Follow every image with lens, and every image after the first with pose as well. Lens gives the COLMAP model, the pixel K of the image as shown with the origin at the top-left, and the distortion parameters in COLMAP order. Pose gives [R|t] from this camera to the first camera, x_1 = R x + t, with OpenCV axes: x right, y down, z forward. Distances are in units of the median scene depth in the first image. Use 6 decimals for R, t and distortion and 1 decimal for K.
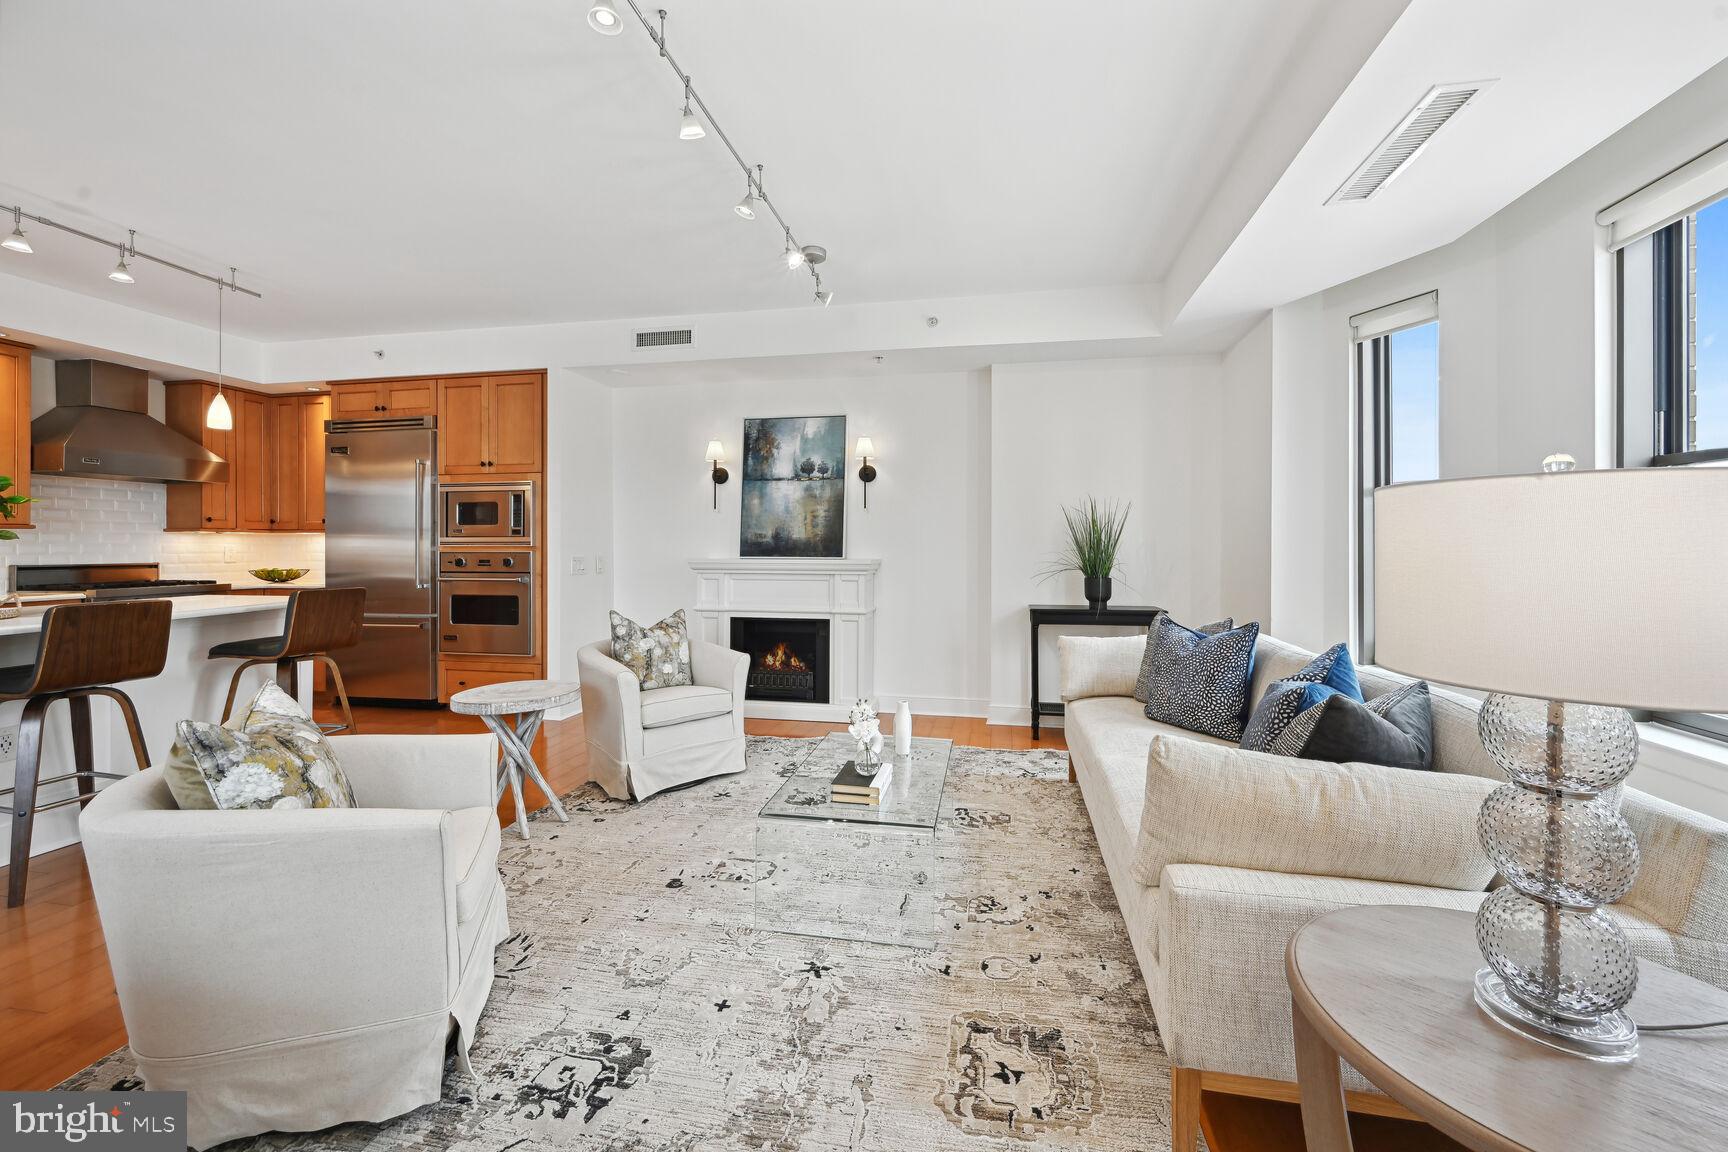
lens RADIAL K [[691.7, 0, 868.7], [0, 691.7, 544.2], [0, 0, 1]] dist [0.000773, -0.000252]
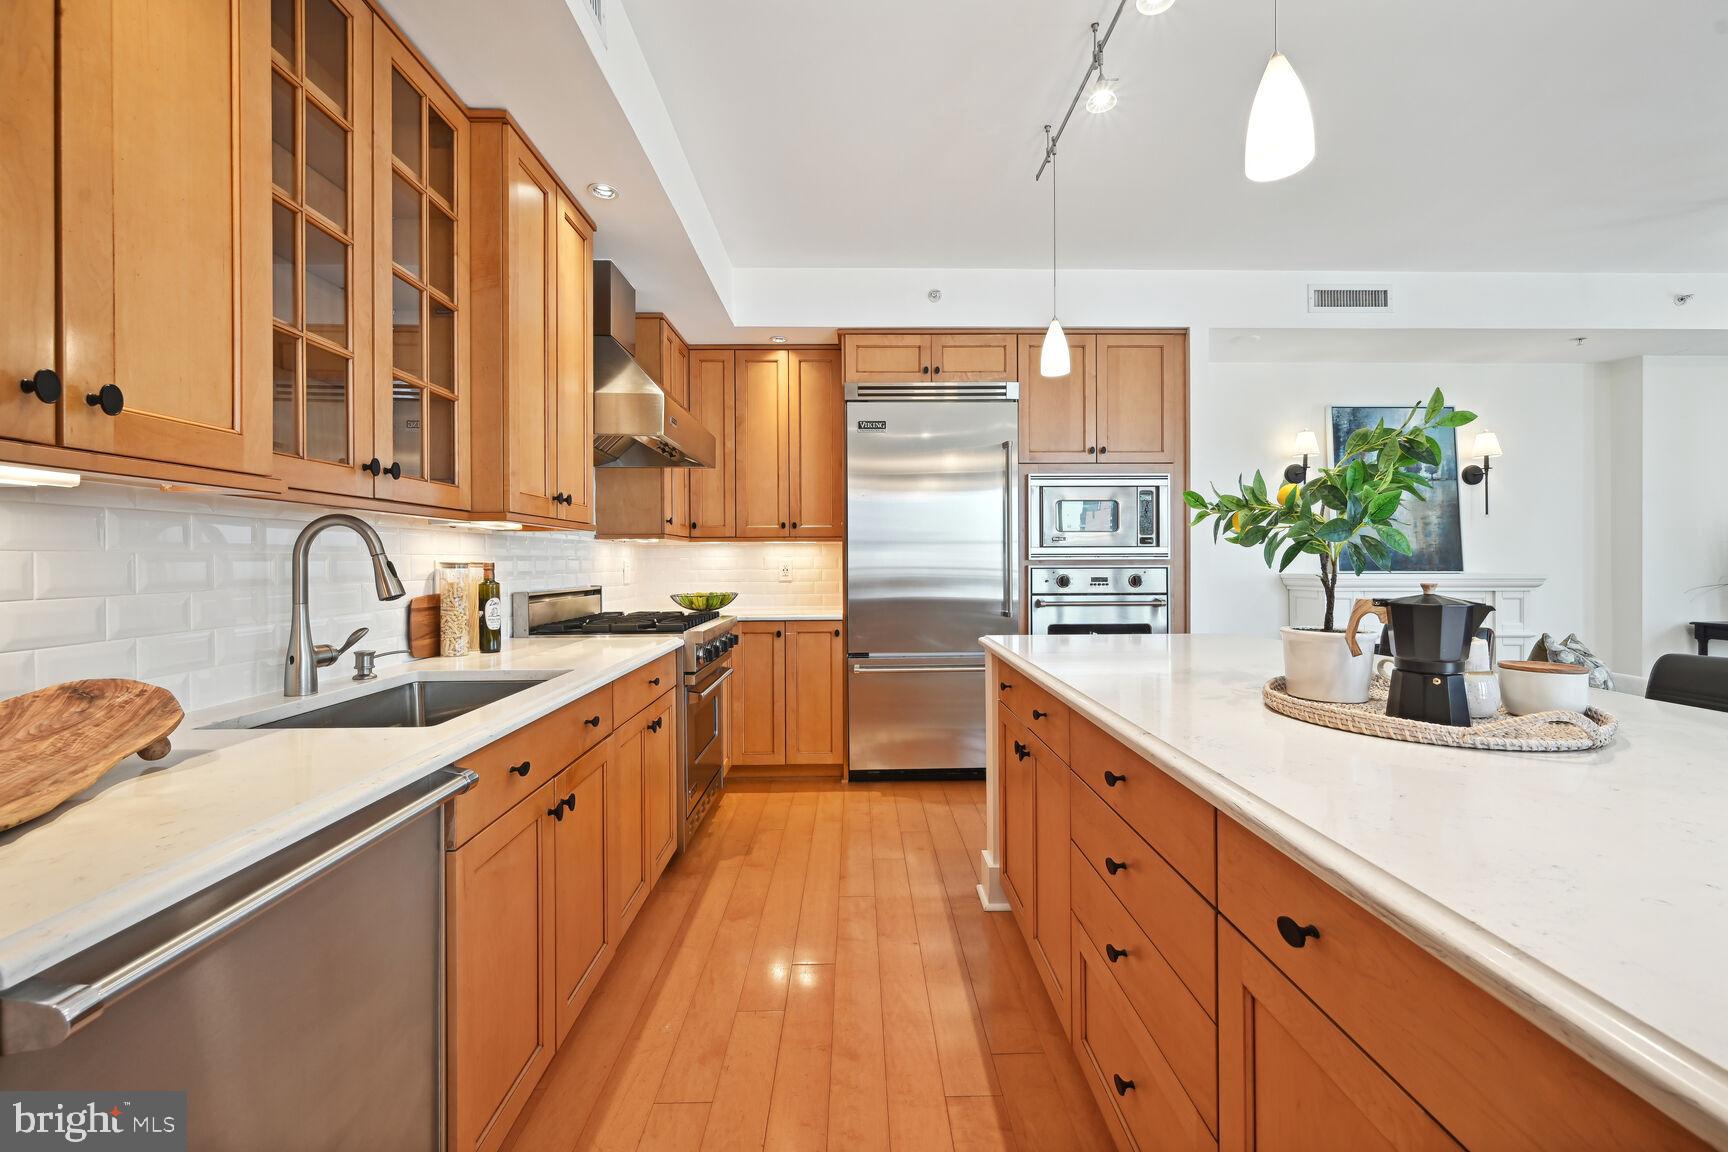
lens RADIAL K [[689.6, 0, 865.5], [0, 689.6, 560.6], [0, 0, 1]] dist [0.000335, -0.000154]
pose [[0.977861, -0.003384, 0.209228, -0.941641], [0.002833, 0.999992, 0.002930, 0.001271], [-0.209236, -0.002273, 0.977862, 0.313052]]
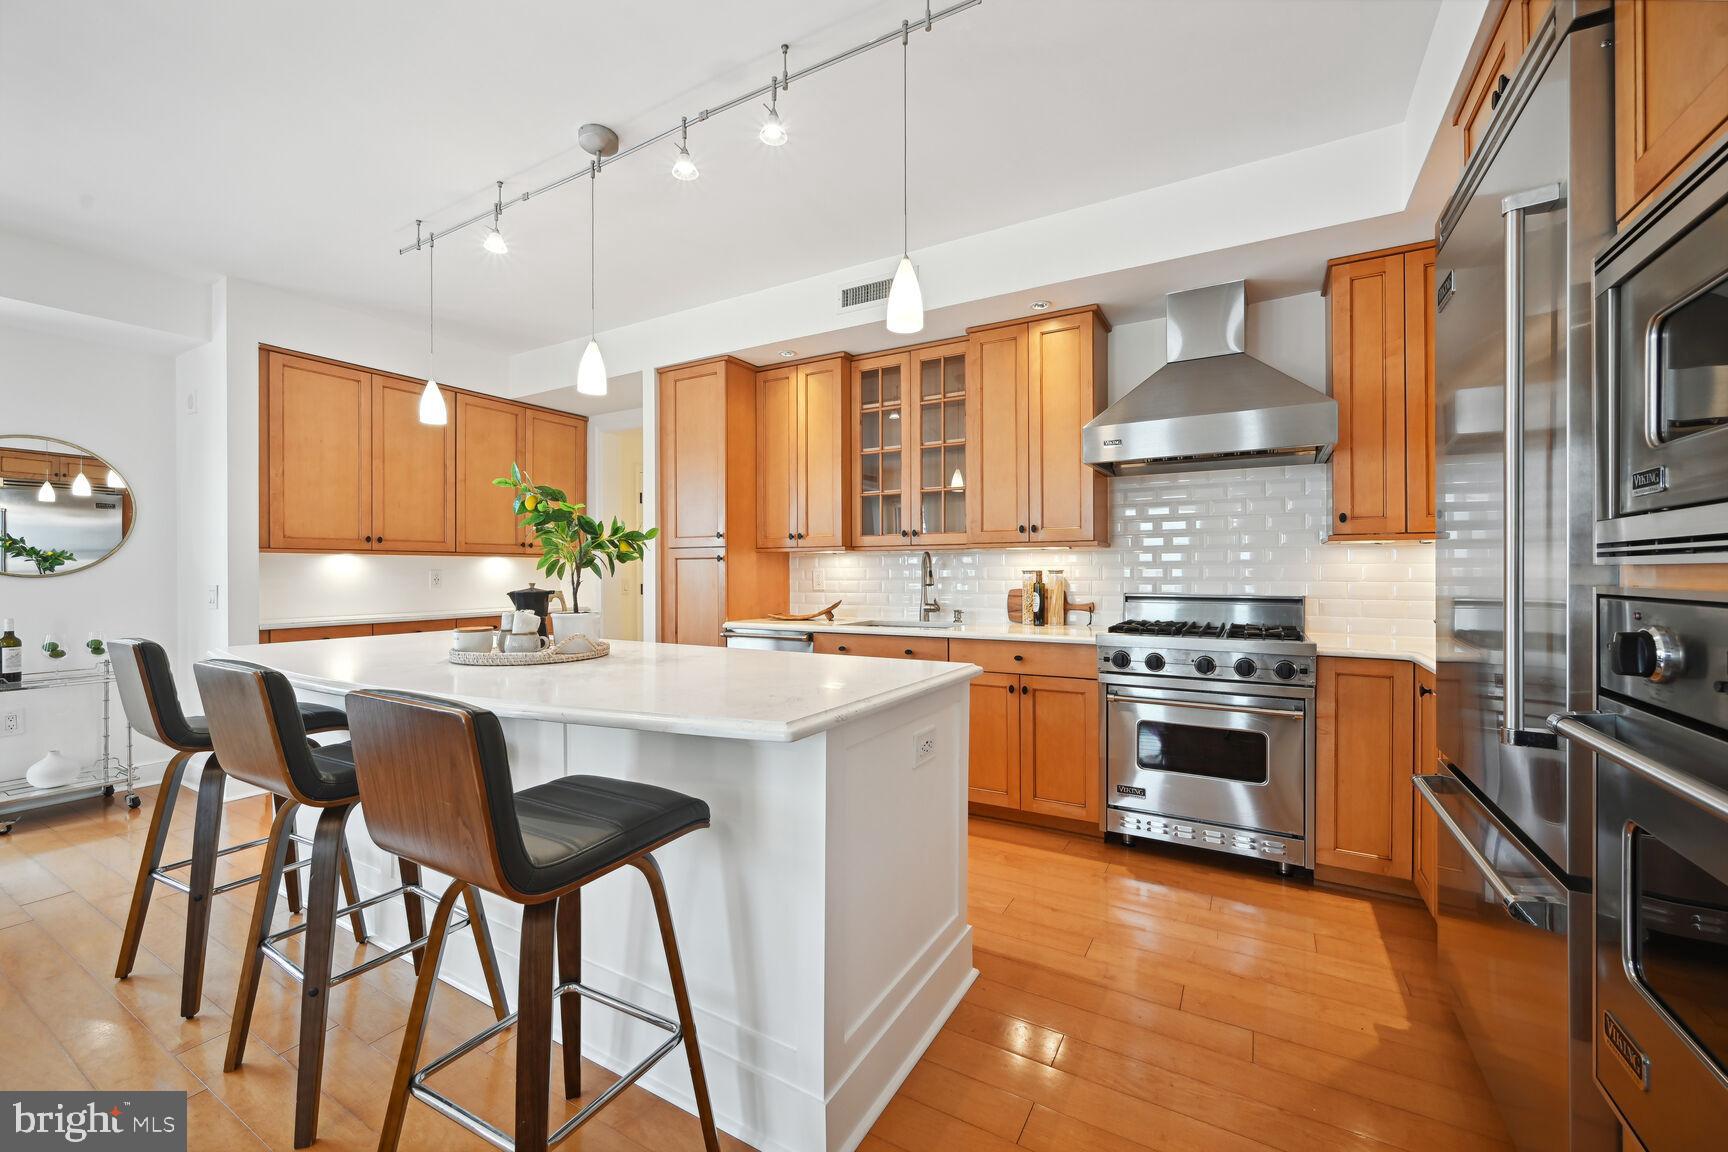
lens RADIAL K [[683.0, 0, 867.2], [0, 683.0, 565.3], [0, 0, 1]] dist [-0.001694, -0.000282]
pose [[-0.321900, -0.007195, -0.946746, -0.359161], [0.006152, 0.999934, -0.009691, 0.003677], [0.946754, -0.008944, -0.321835, 0.855711]]
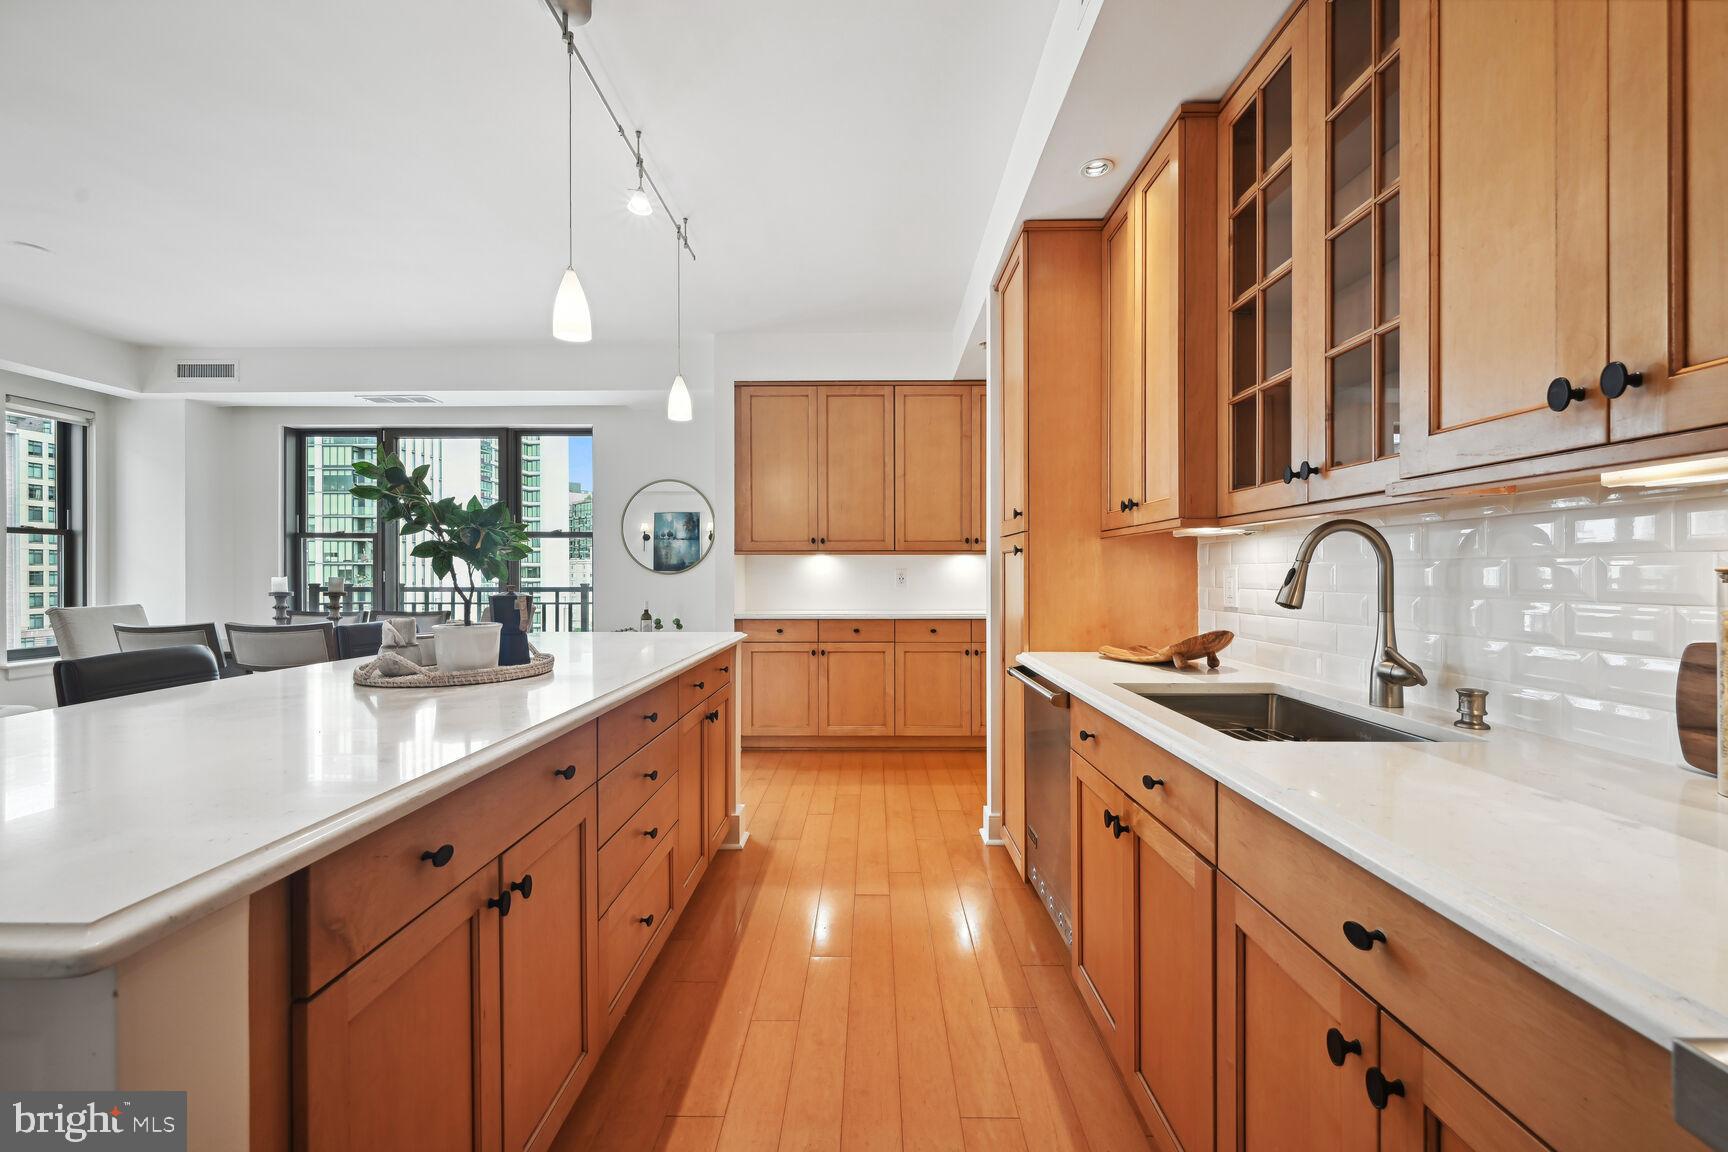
lens RADIAL K [[689.6, 0, 865.5], [0, 689.6, 560.6], [0, 0, 1]] dist [0.000335, -0.000154]
pose [[-0.982718, -0.001888, -0.185100, -0.849558], [0.001818, 0.999801, -0.019851, 0.004528], [0.185101, -0.019844, -0.982519, 0.912089]]
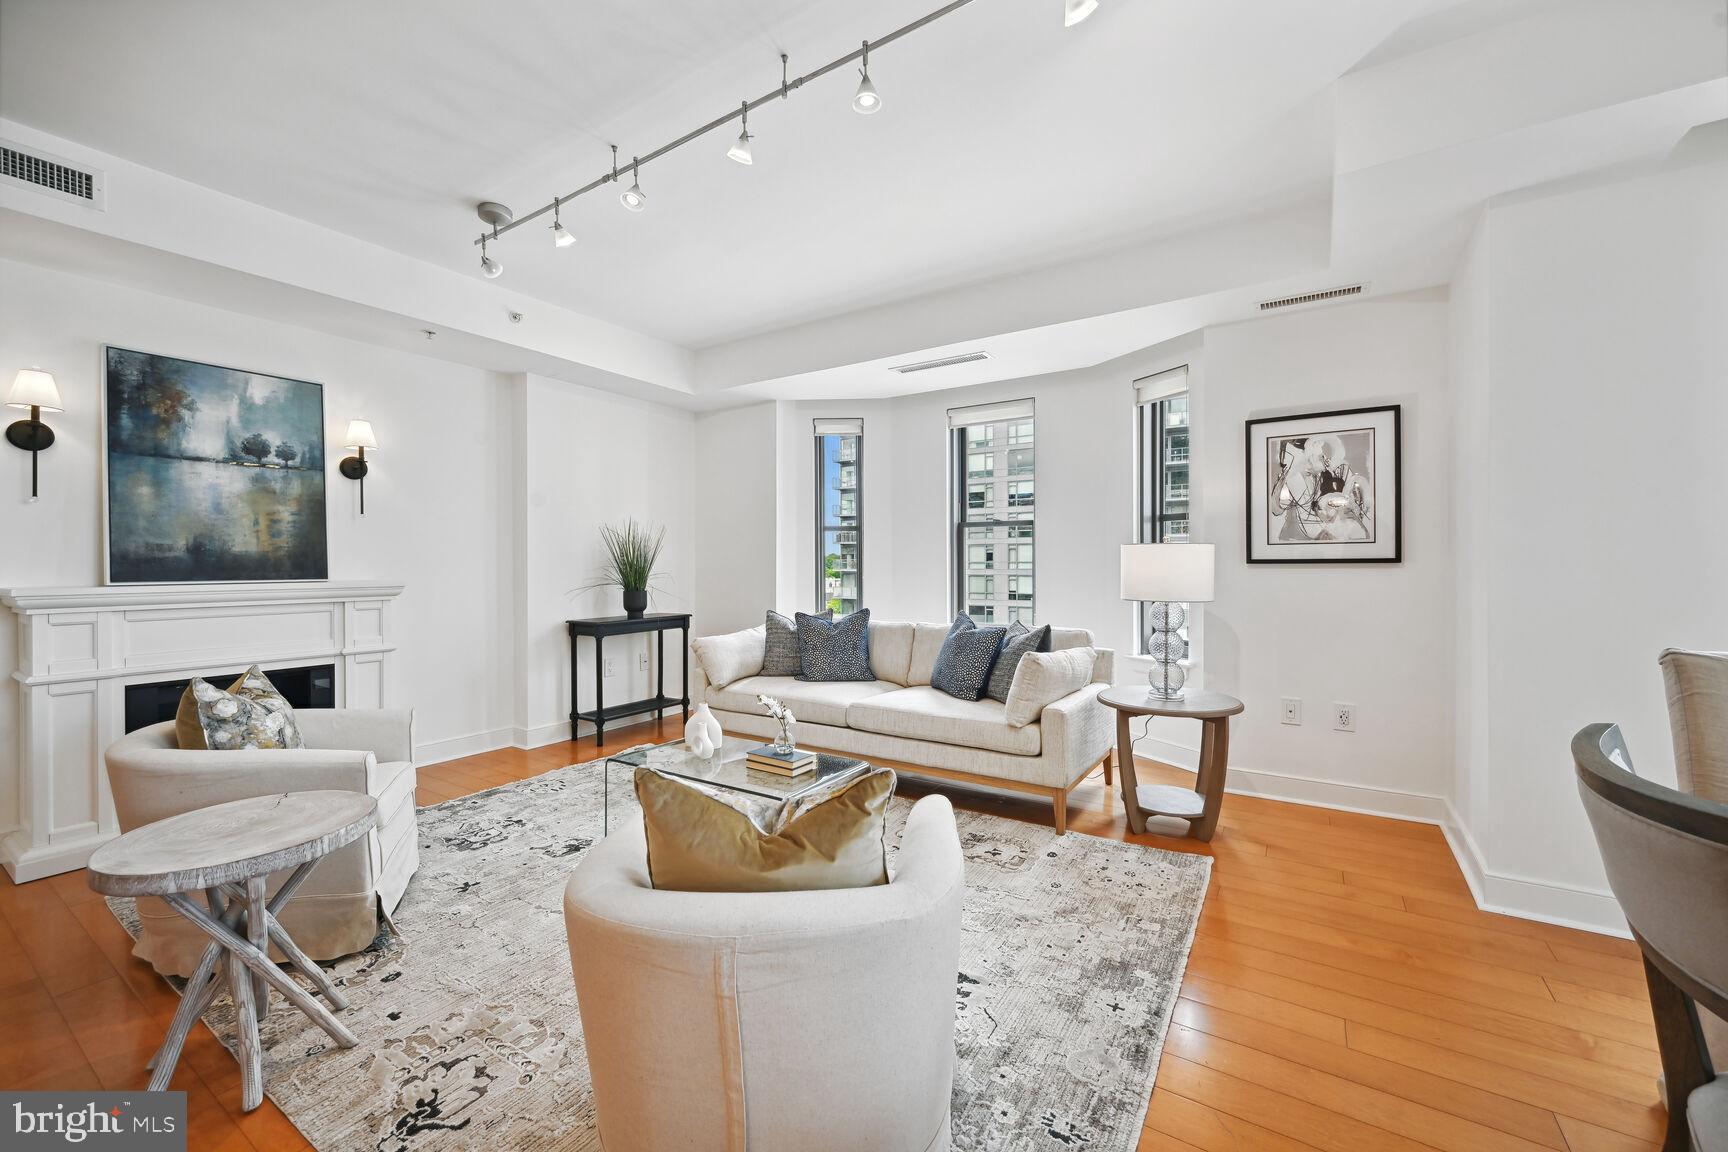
lens RADIAL K [[683.0, 0, 867.2], [0, 683.0, 565.3], [0, 0, 1]] dist [-0.001694, -0.000282]
pose [[0.372702, -0.005733, 0.927934, -0.491795], [0.000547, 0.999982, 0.005959, 0.000515], [-0.927951, -0.001713, 0.372698, 0.199896]]
